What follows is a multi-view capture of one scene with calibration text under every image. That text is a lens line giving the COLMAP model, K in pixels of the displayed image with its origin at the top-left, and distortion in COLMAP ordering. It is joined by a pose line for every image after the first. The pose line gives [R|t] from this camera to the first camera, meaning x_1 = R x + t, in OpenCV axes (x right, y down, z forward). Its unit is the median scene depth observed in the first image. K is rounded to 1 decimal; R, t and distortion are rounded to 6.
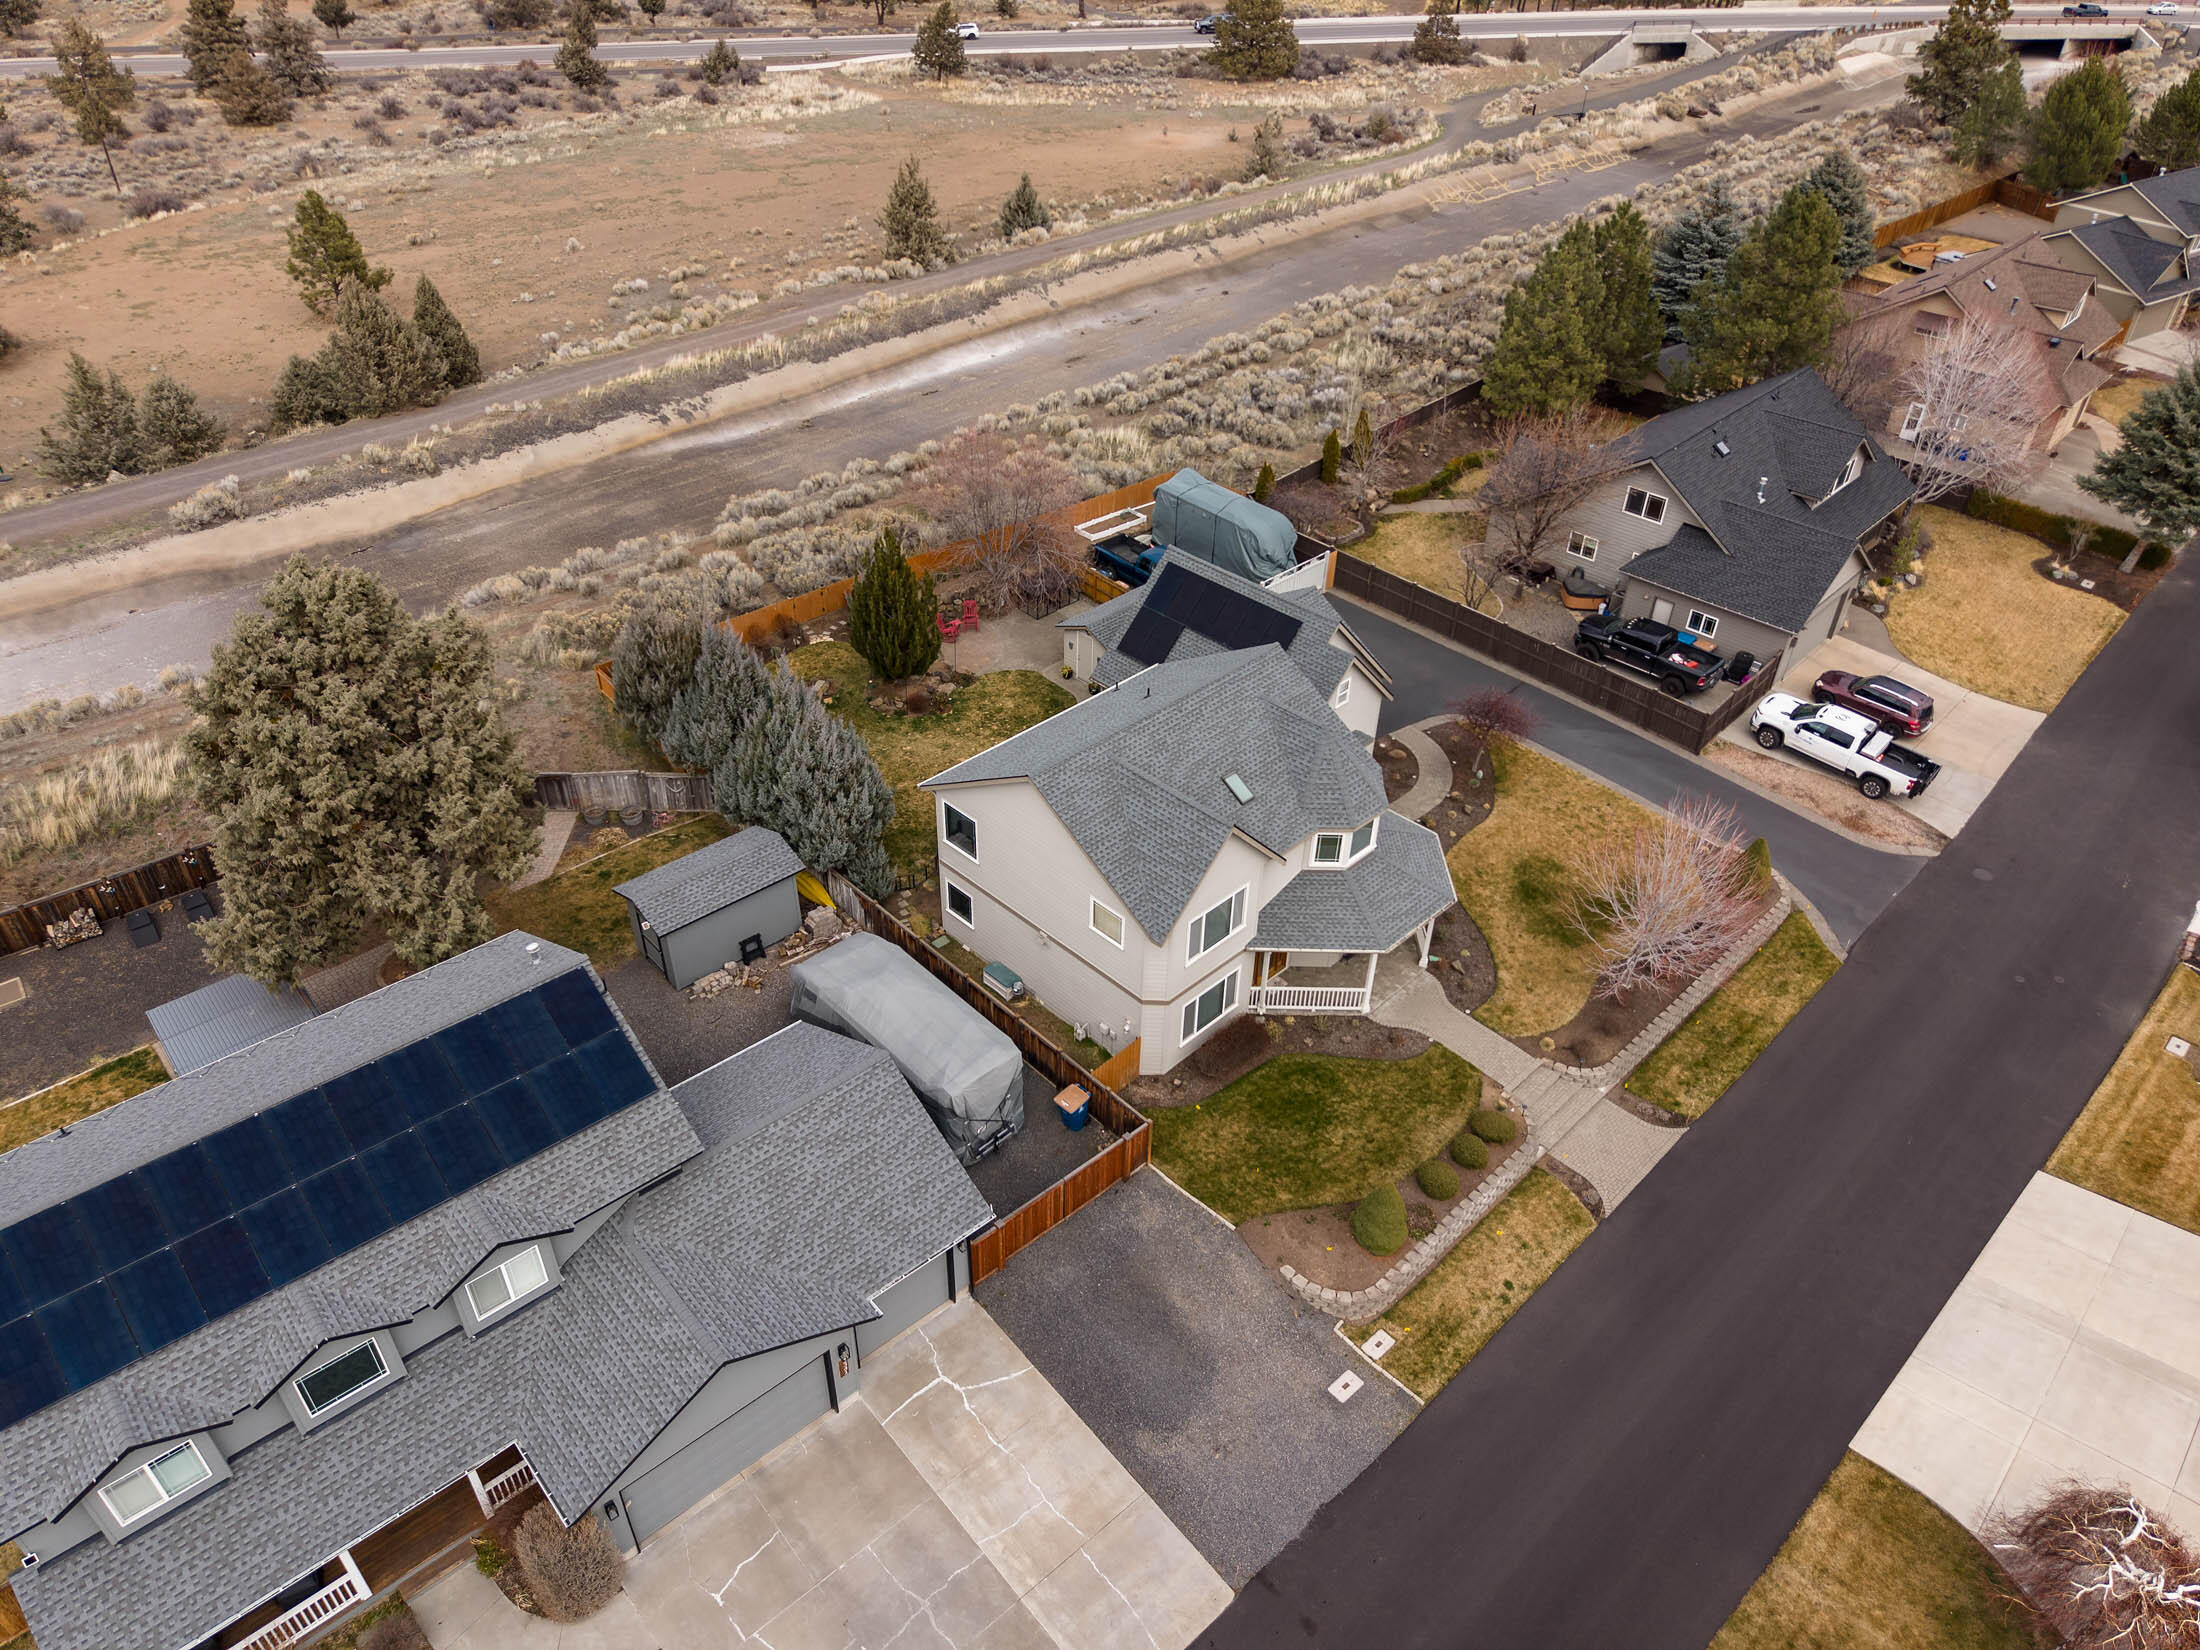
lens RADIAL K [[1471.7, 0, 1101.6], [0, 1471.7, 818.8], [0, 0, 1]] dist [0.020770, -0.019328]
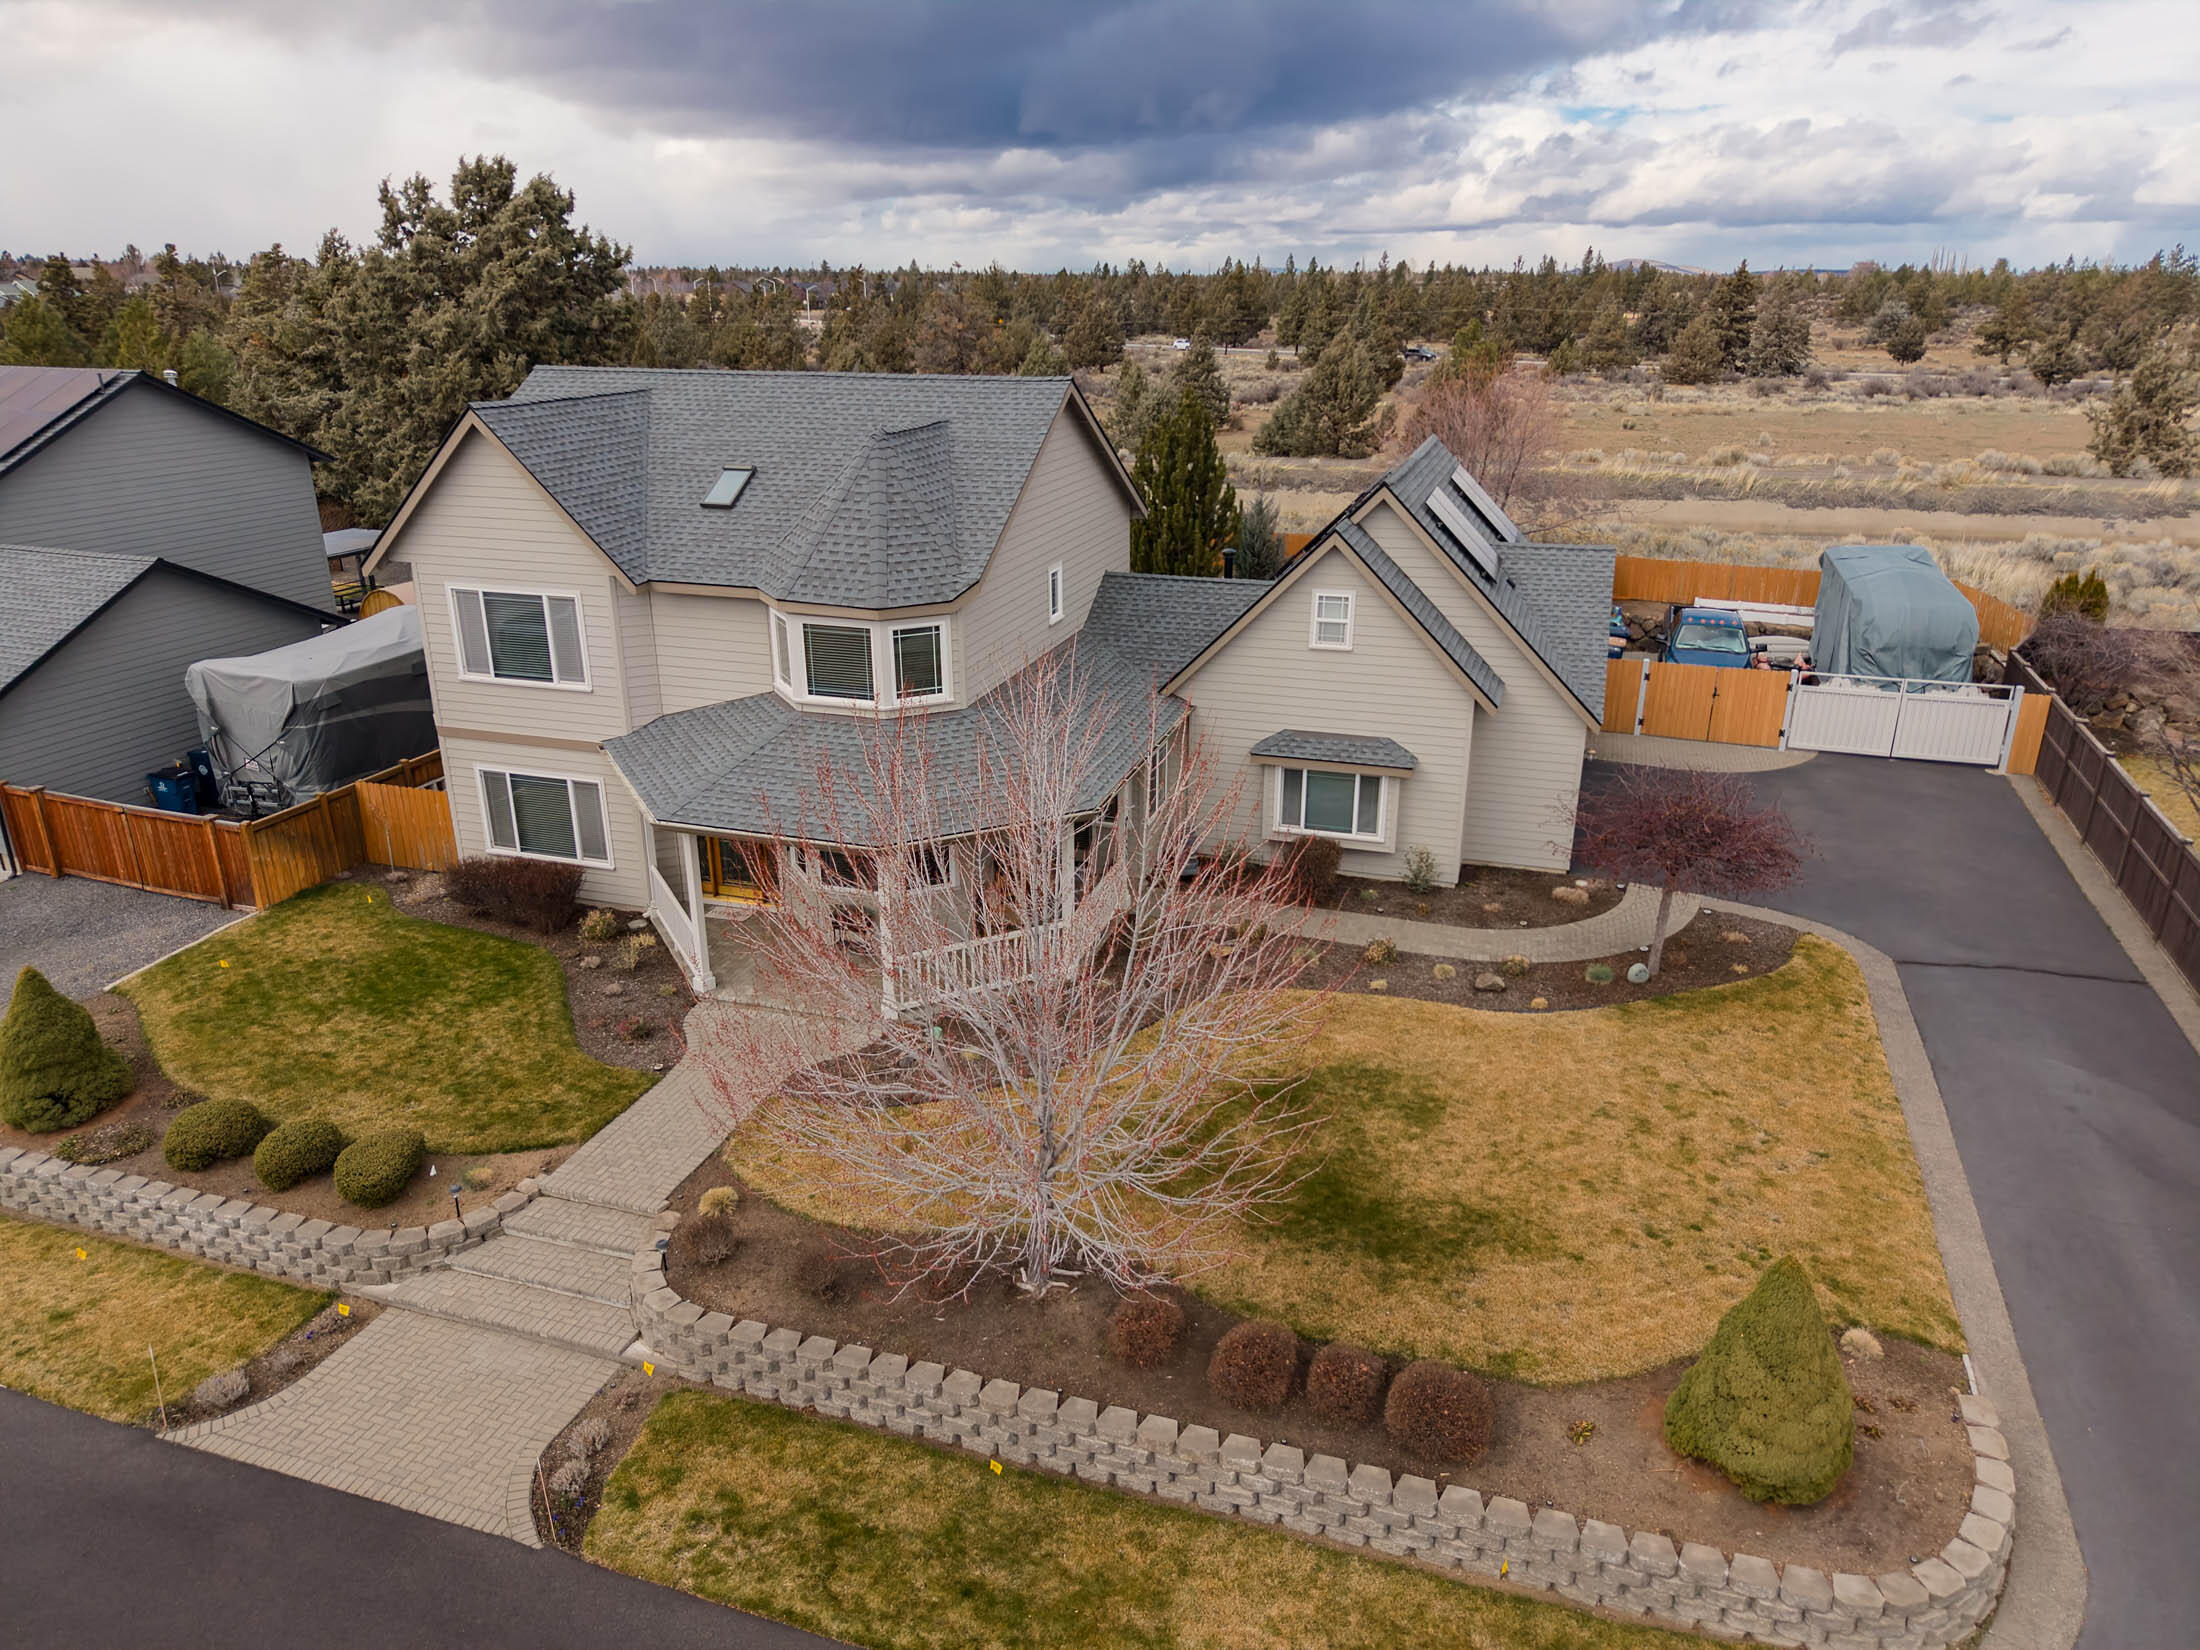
lens RADIAL K [[1471.7, 0, 1101.8], [0, 1471.7, 824.9], [0, 0, 1]] dist [0.020770, -0.019328]
pose [[0.462920, 0.289284, -0.837866, 0.391010], [-0.516897, 0.855990, 0.009957, 0.005679], [0.720085, 0.428481, 0.545785, 0.488879]]
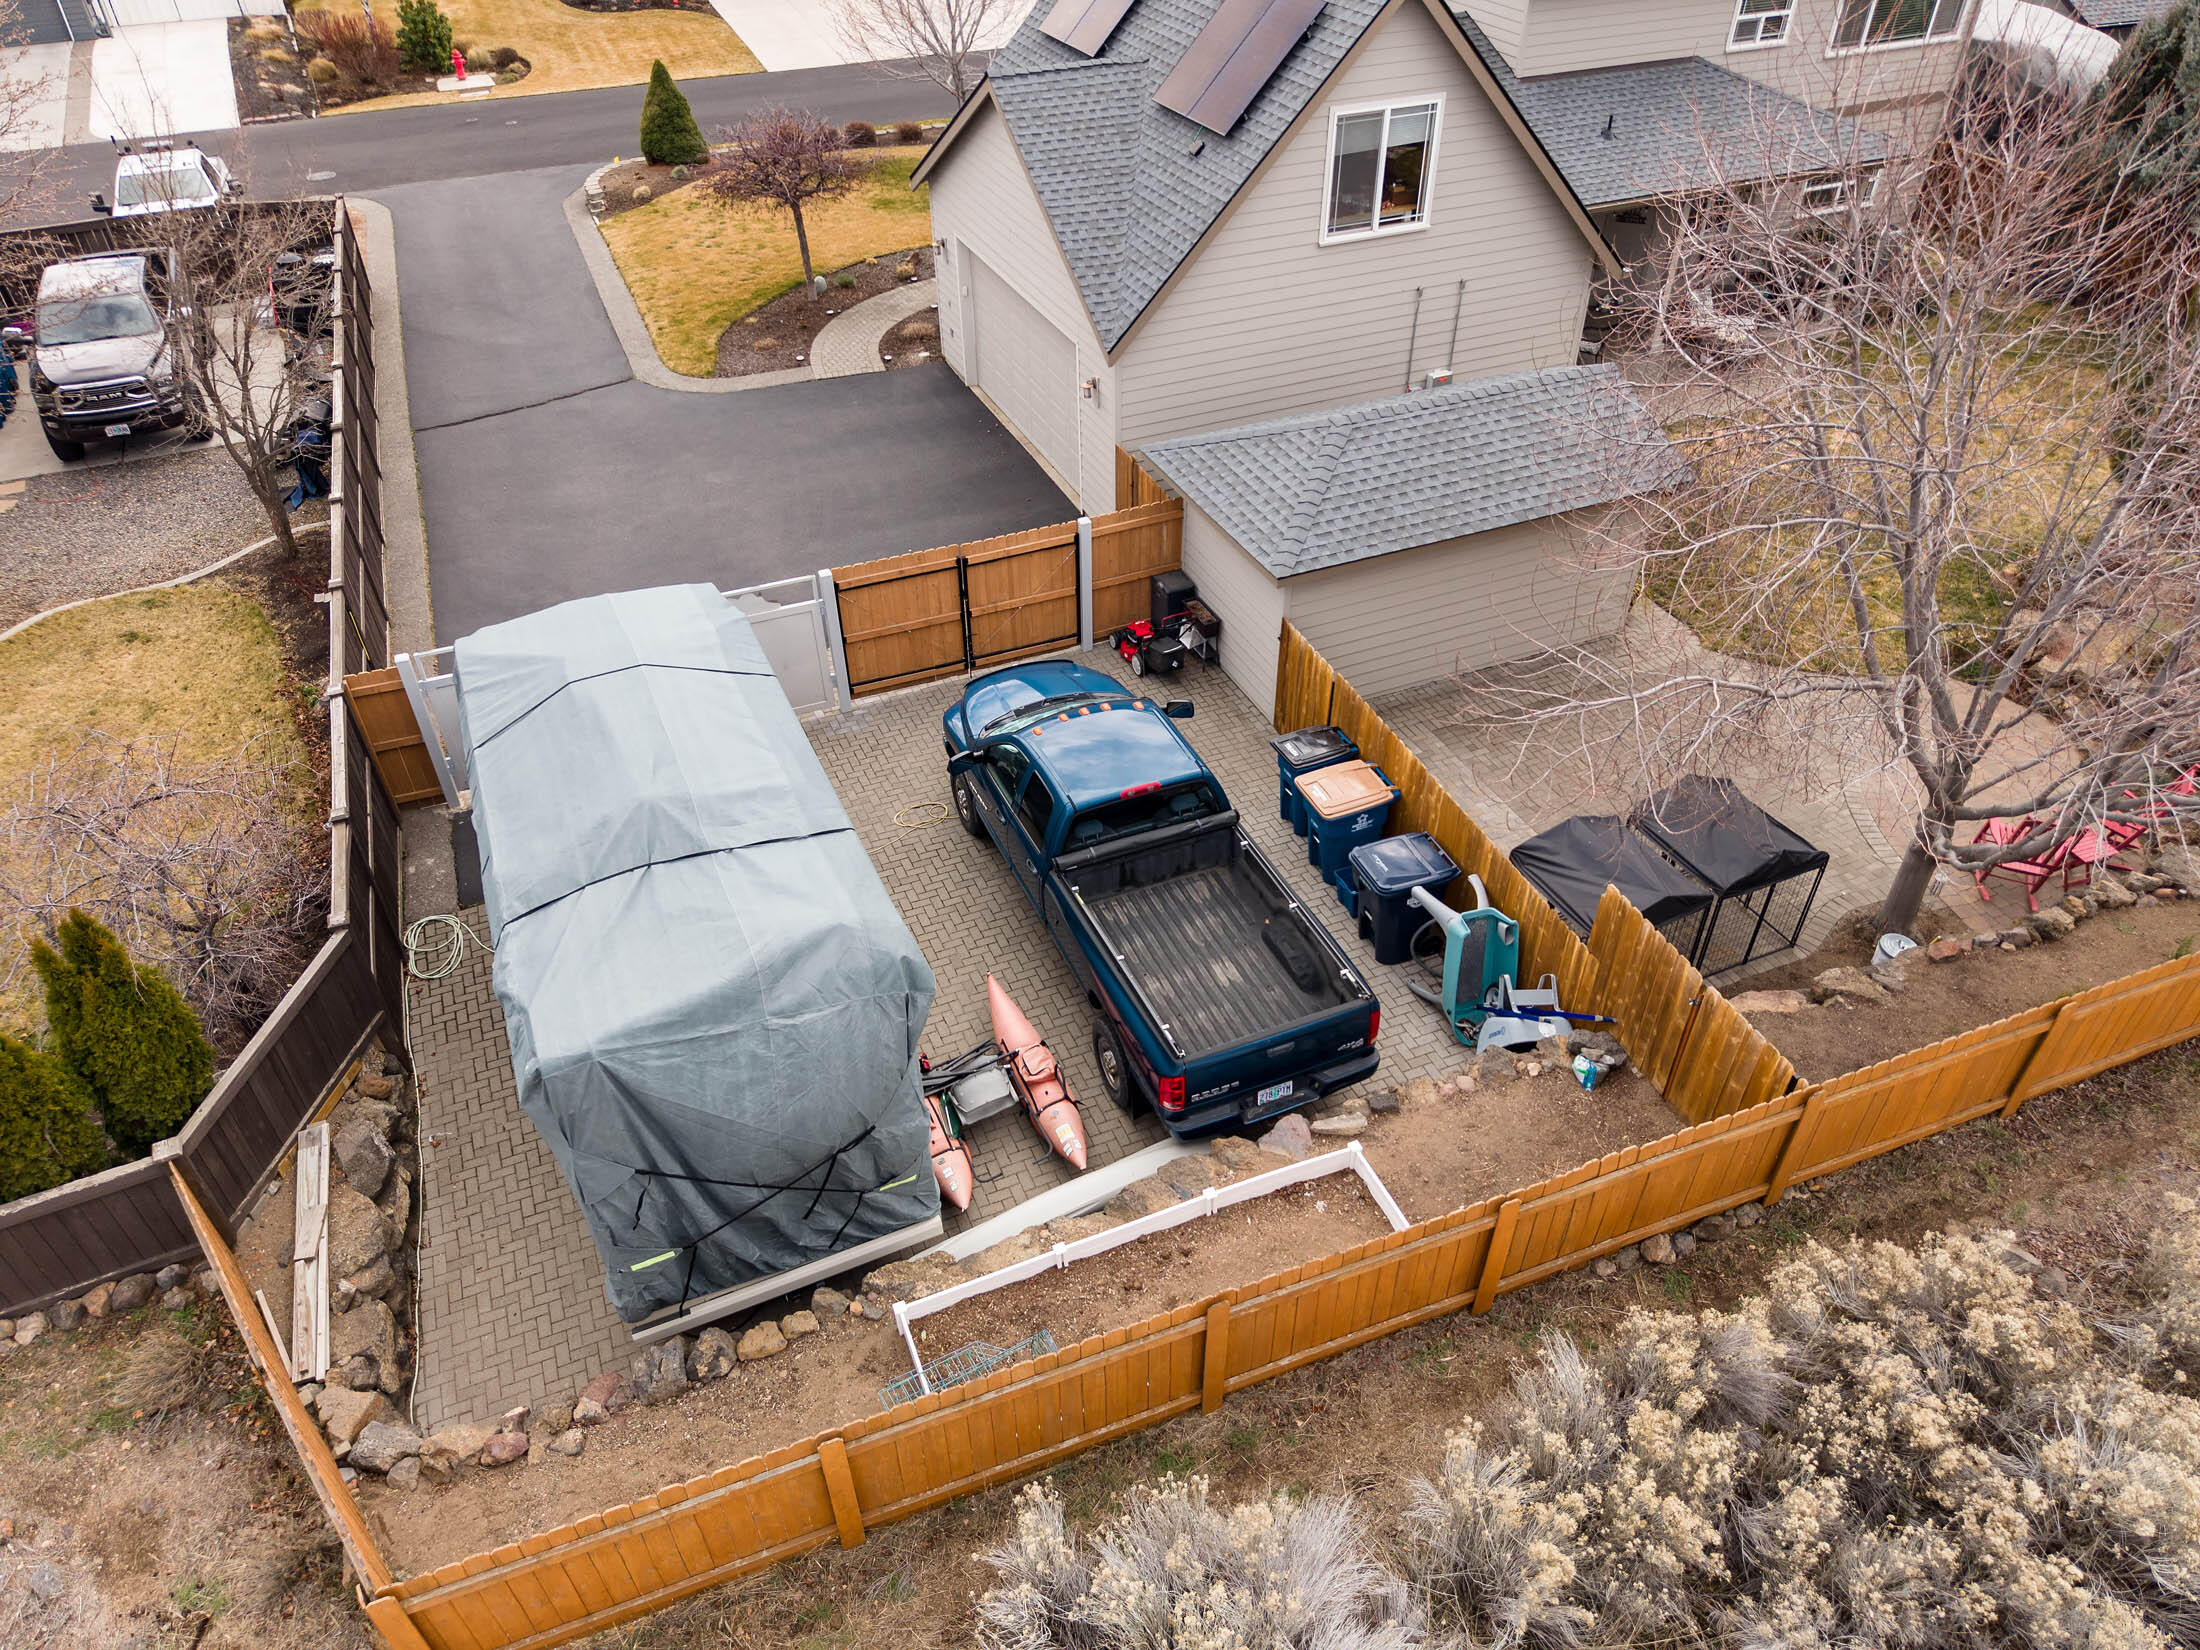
lens RADIAL K [[1471.7, 0, 1101.6], [0, 1471.7, 833.7], [0, 0, 1]] dist [0.020770, -0.019328]
pose [[-0.931267, -0.242773, 0.271666, -0.015291], [0.206020, 0.264090, 0.942238, -0.333540], [-0.300494, 0.933444, -0.195922, 0.938949]]
